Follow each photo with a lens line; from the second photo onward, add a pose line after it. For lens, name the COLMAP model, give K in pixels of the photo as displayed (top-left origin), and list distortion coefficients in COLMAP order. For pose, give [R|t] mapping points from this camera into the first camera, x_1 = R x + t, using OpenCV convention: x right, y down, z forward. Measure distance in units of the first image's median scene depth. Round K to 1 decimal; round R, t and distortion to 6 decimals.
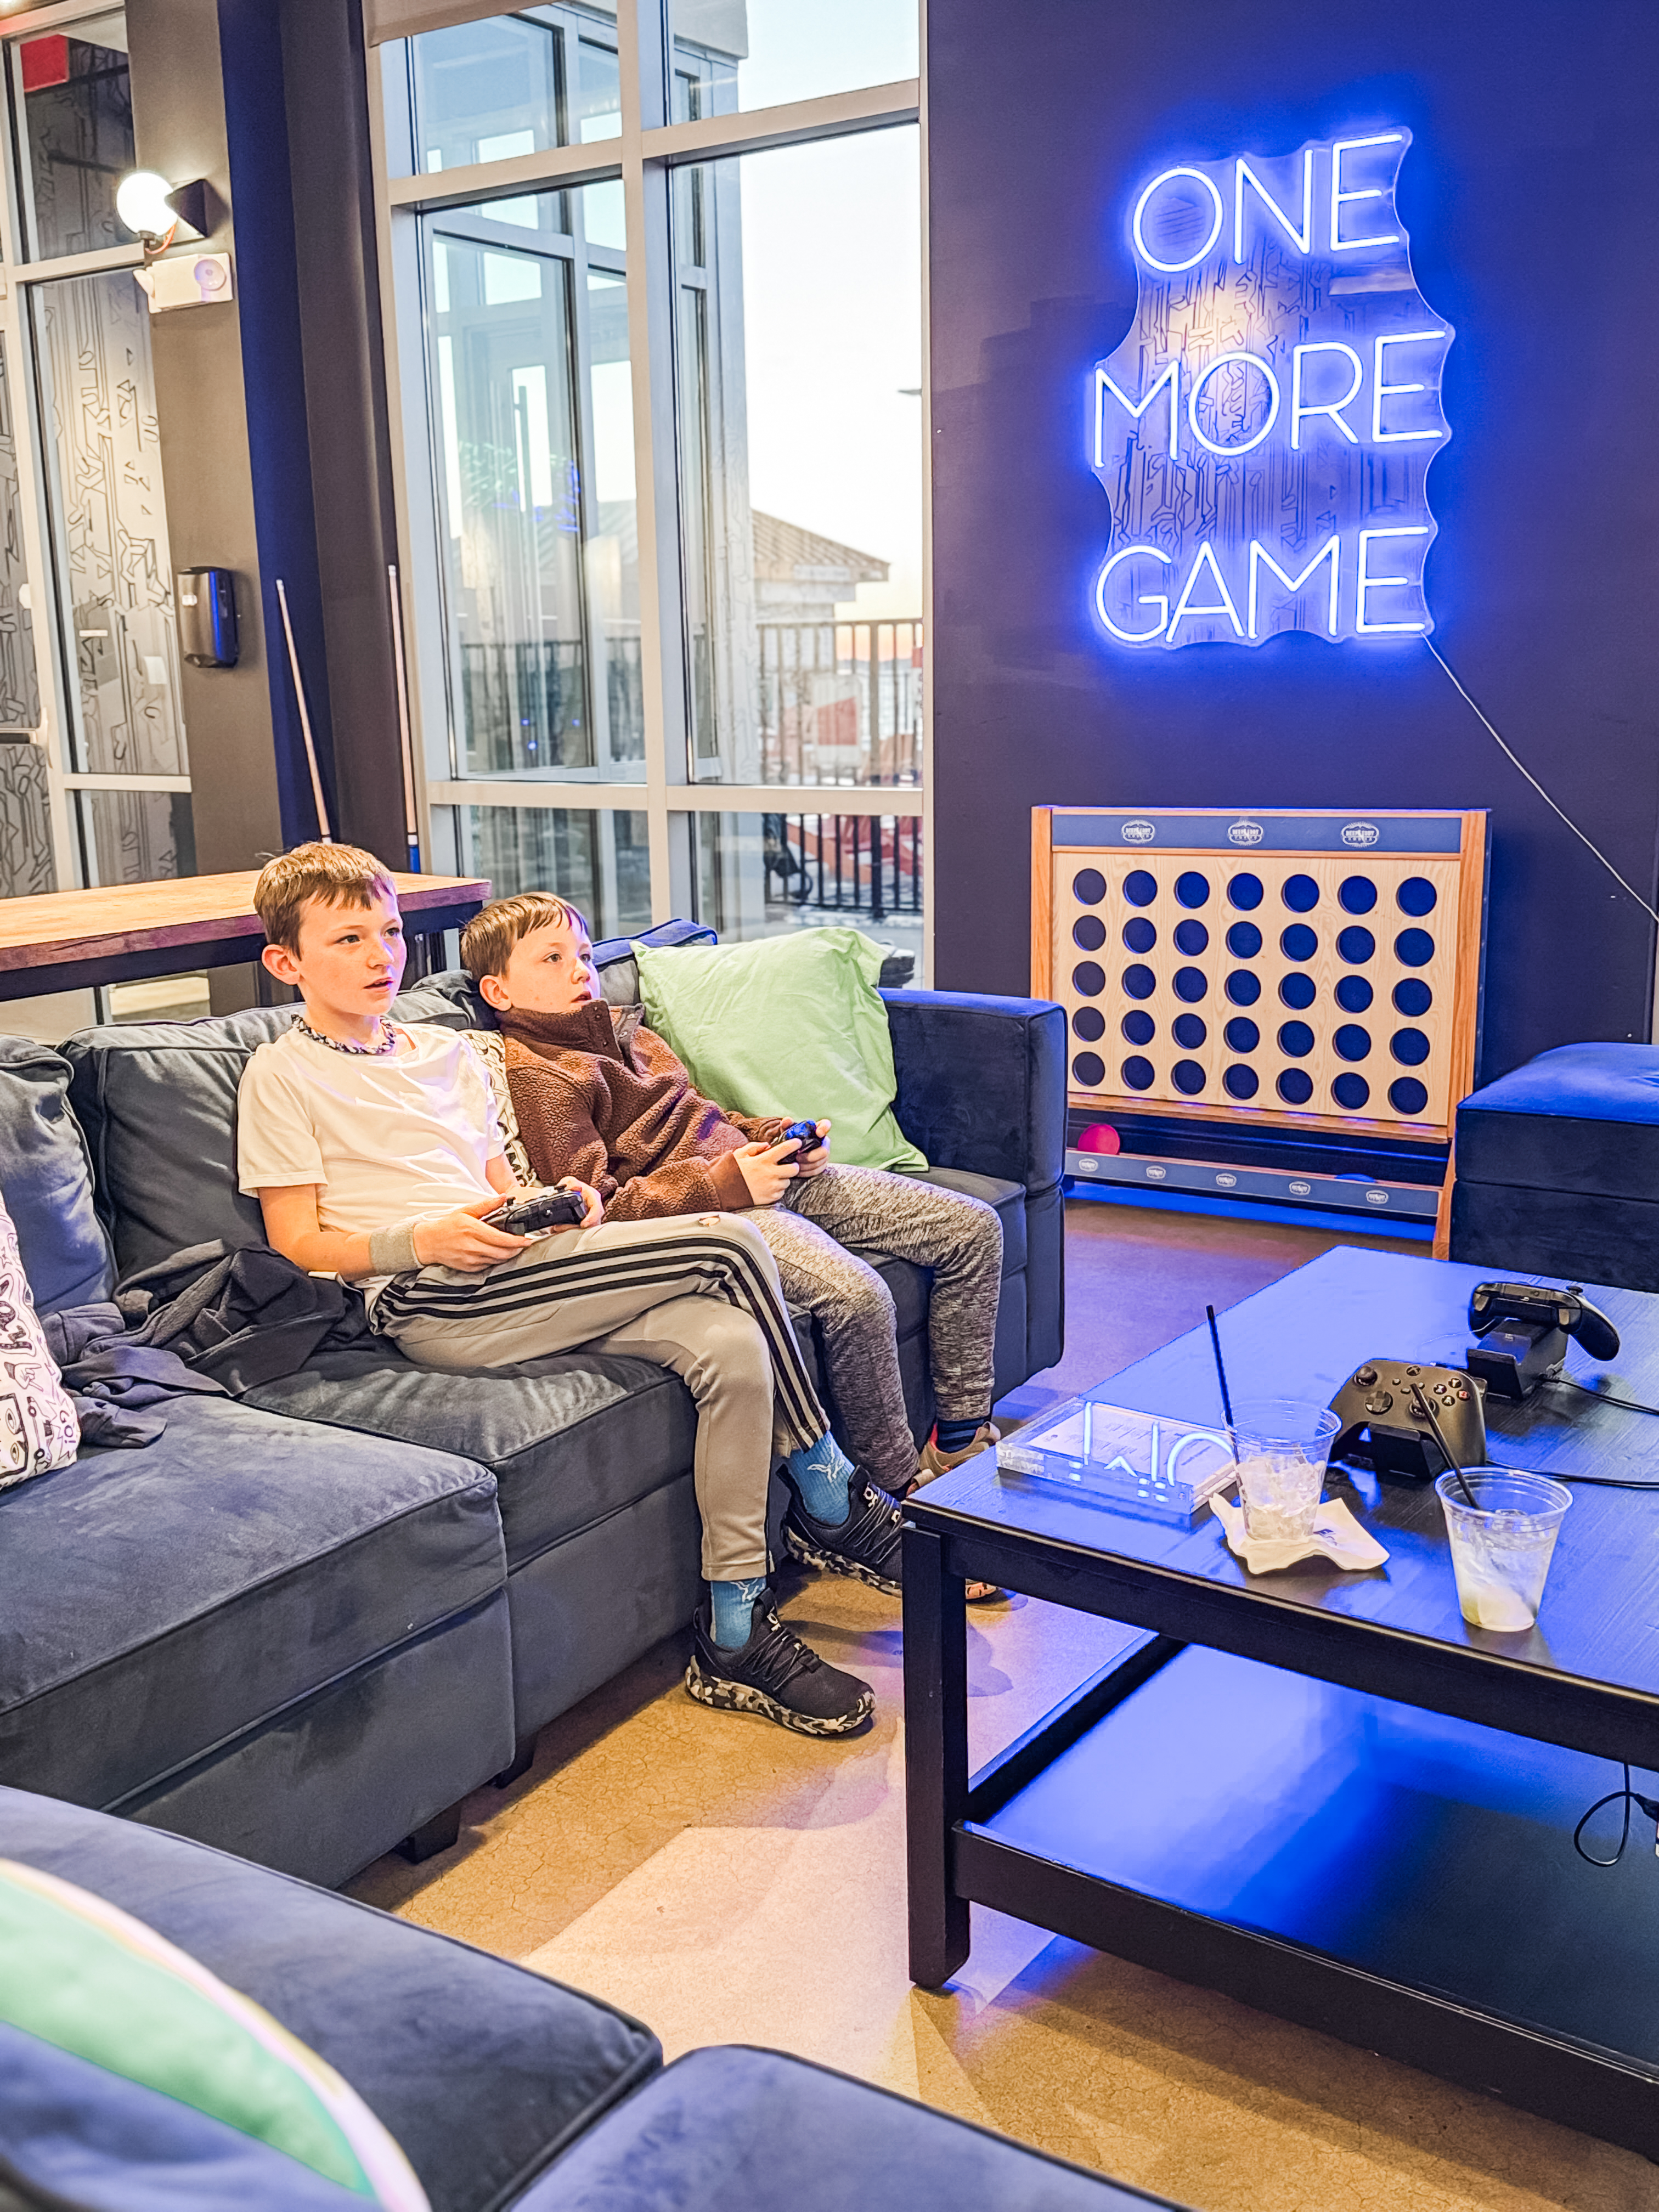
lens RADIAL K [[2130.2, 0, 831.6], [0, 2130.2, 1104.2], [0, 0, 1]] dist [-0.001270, 0.000000]
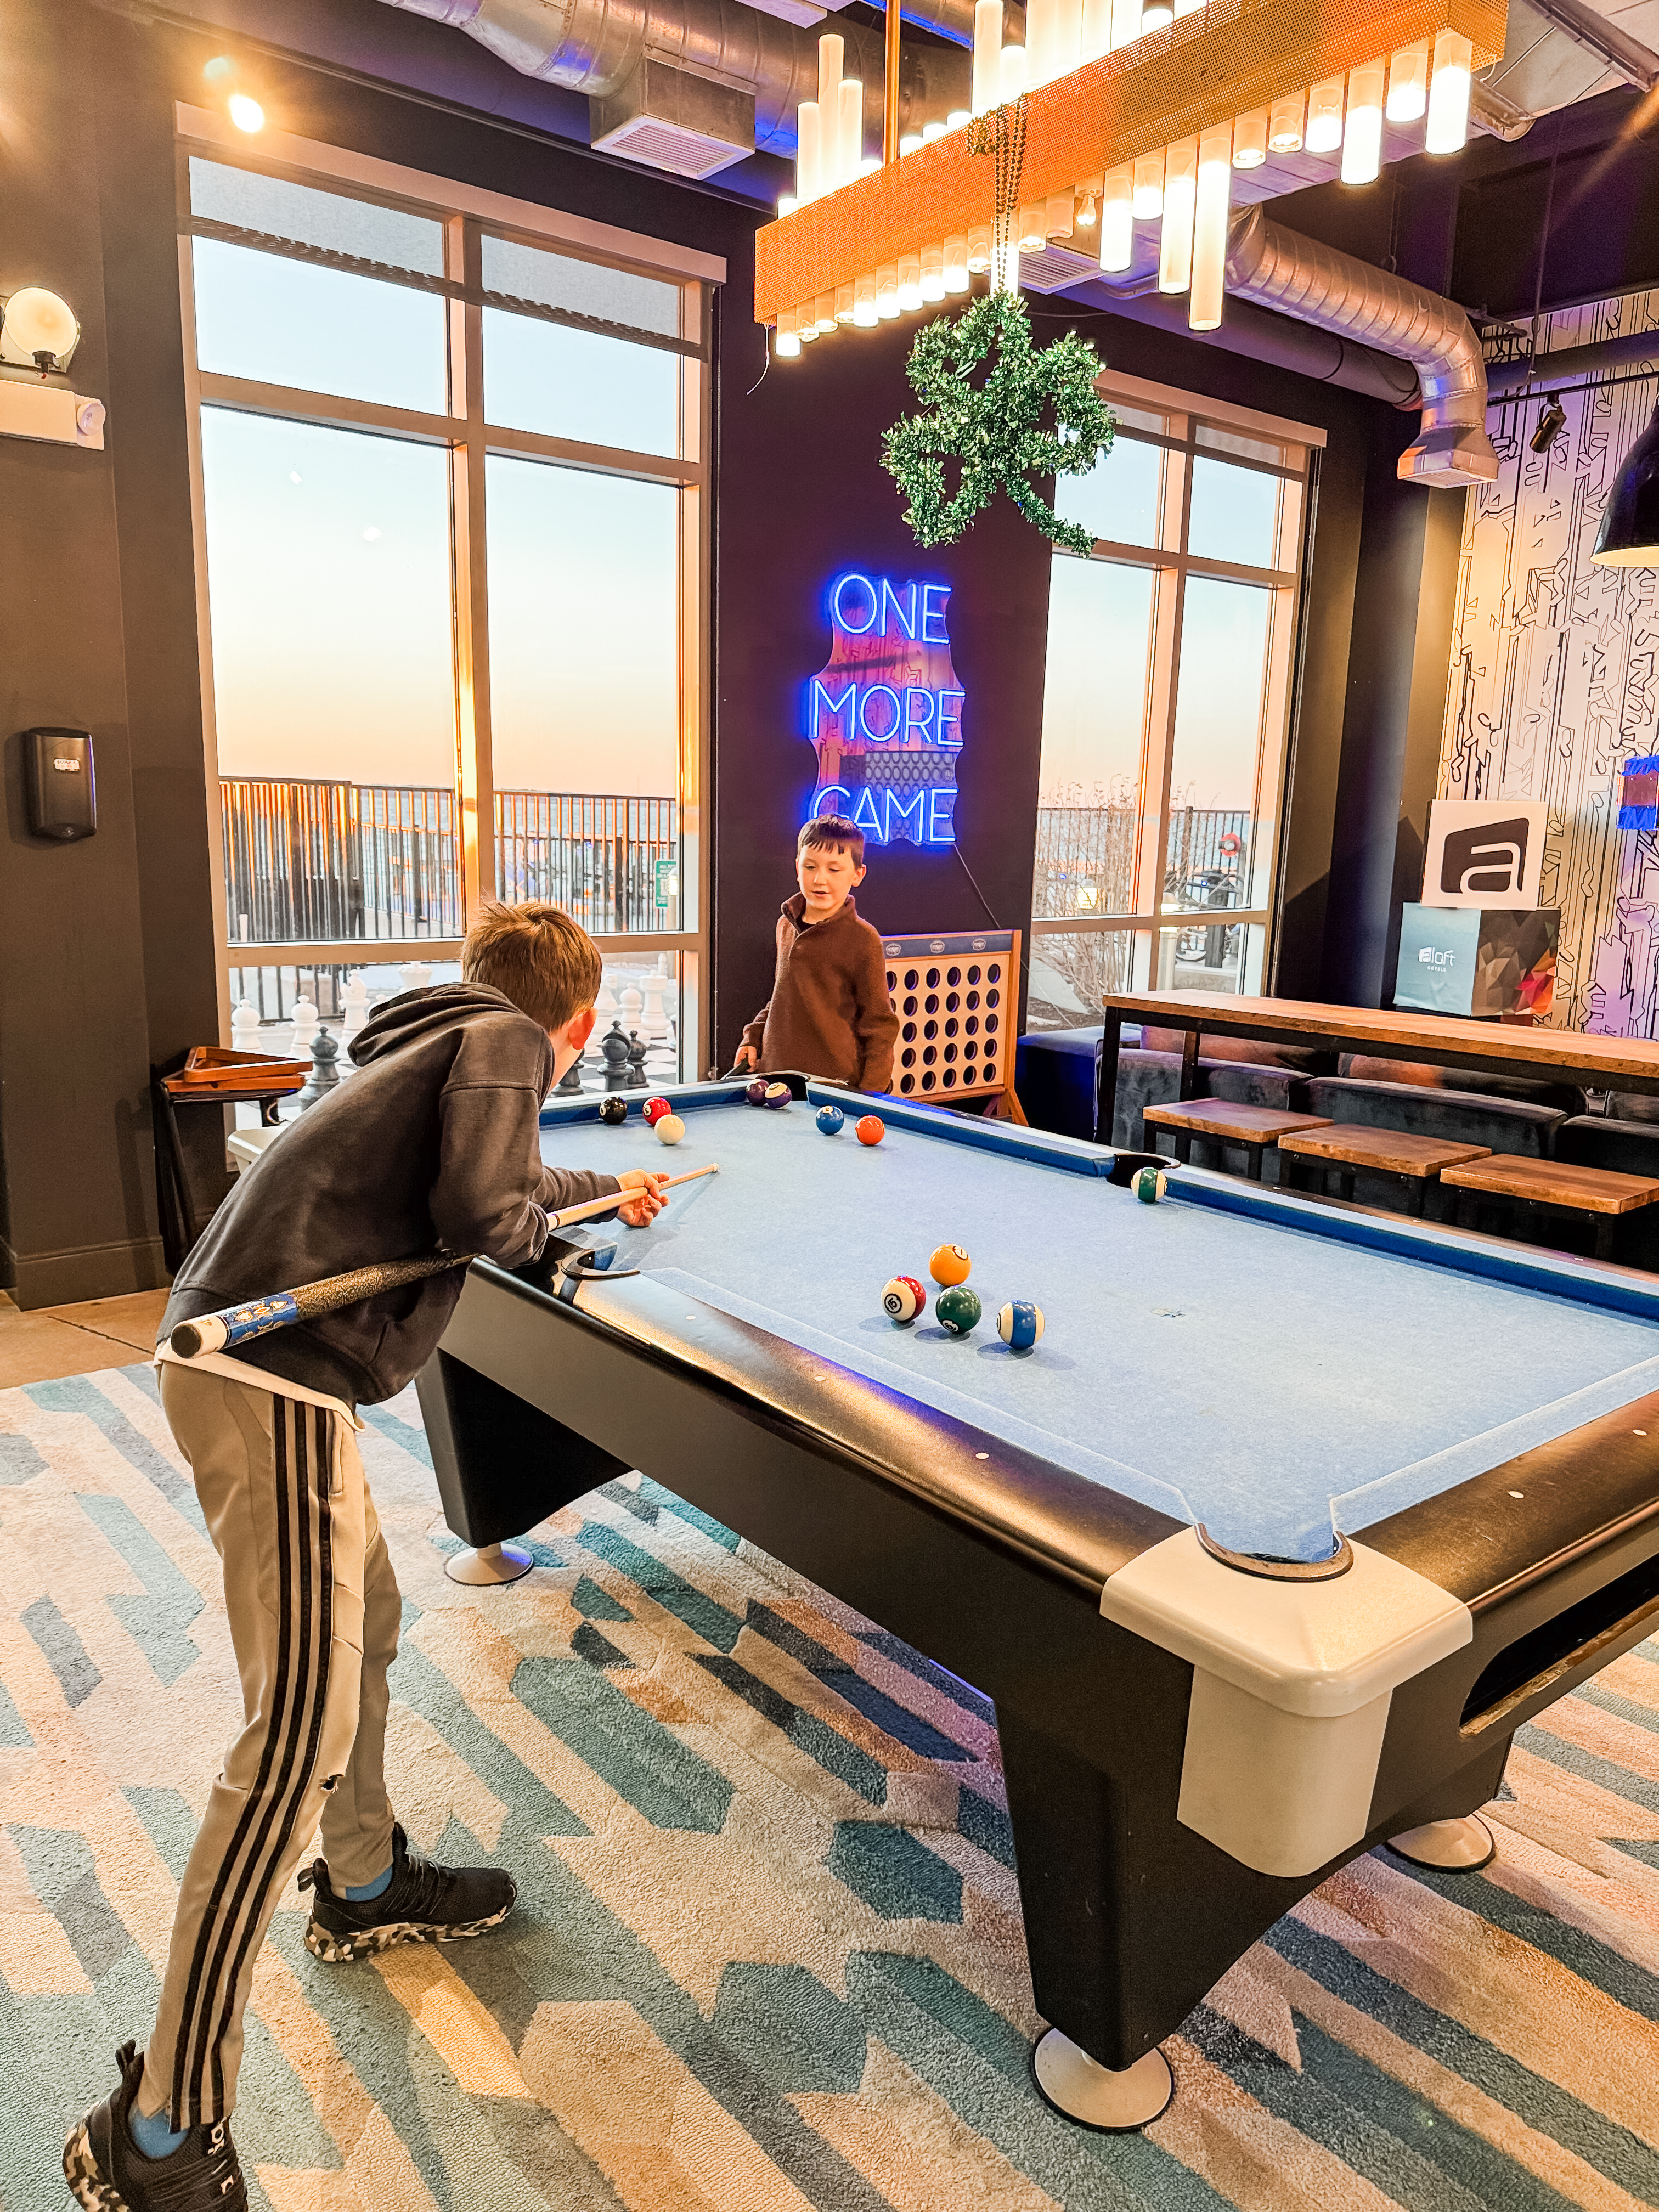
lens RADIAL K [[1553.3, 0, 829.3], [0, 1553.3, 1116.3], [0, 0, 1]] dist [-0.000688, -0.001033]
pose [[0.310355, -0.151671, 0.938443, -1.155018], [0.155971, 0.981936, 0.107119, -0.143482], [-0.937738, 0.113125, 0.328405, 0.661388]]
